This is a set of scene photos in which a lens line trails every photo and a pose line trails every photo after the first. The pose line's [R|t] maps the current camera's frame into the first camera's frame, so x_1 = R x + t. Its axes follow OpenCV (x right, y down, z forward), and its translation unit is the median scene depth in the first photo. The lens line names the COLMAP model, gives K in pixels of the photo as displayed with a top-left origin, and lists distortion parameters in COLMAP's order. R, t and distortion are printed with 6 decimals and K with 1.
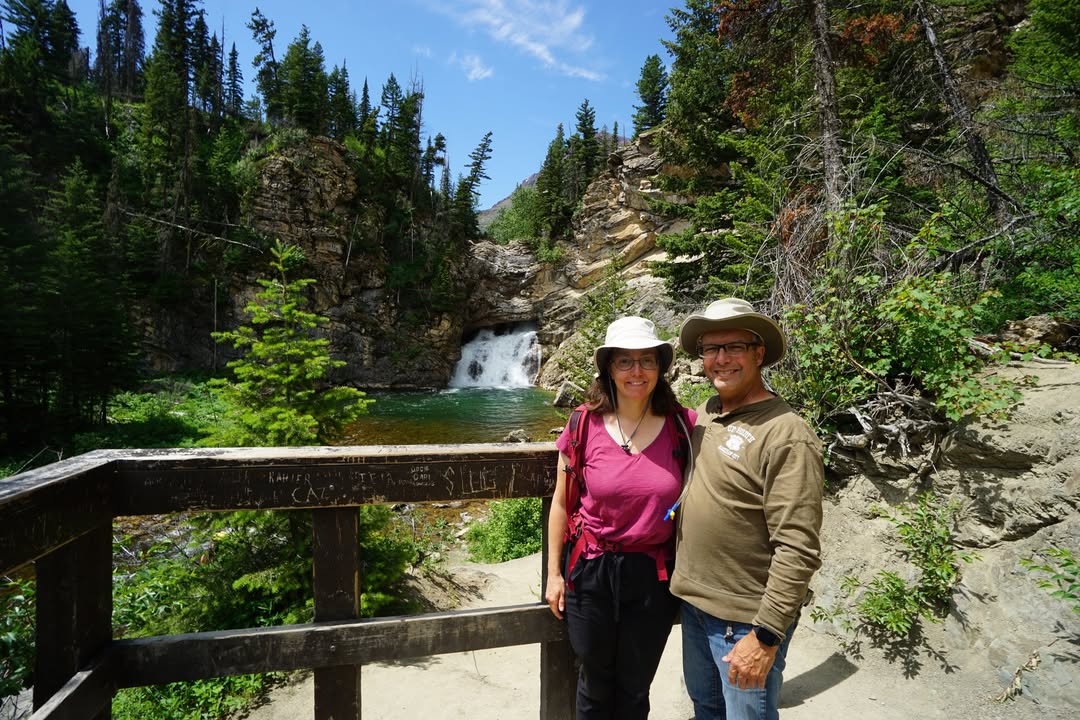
lens RADIAL K [[529.9, 0, 540.0], [0, 529.9, 360.0], [0, 0, 1]] dist [-0.001496, -0.000041]
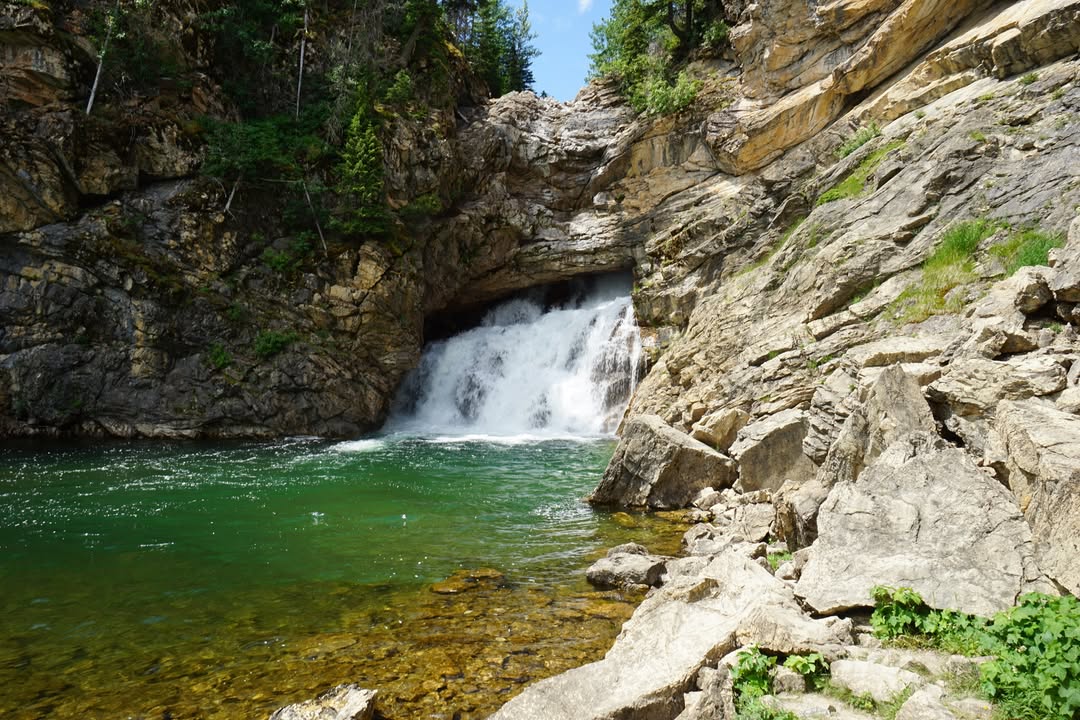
lens RADIAL K [[808.6, 0, 540.0], [0, 808.6, 360.0], [0, 0, 1]] dist [0.039094, -0.001658]
pose [[0.967129, -0.015721, -0.253798, 0.079908], [0.002375, 0.998602, -0.052807, 0.025068], [0.254274, 0.050468, 0.965815, 0.430493]]
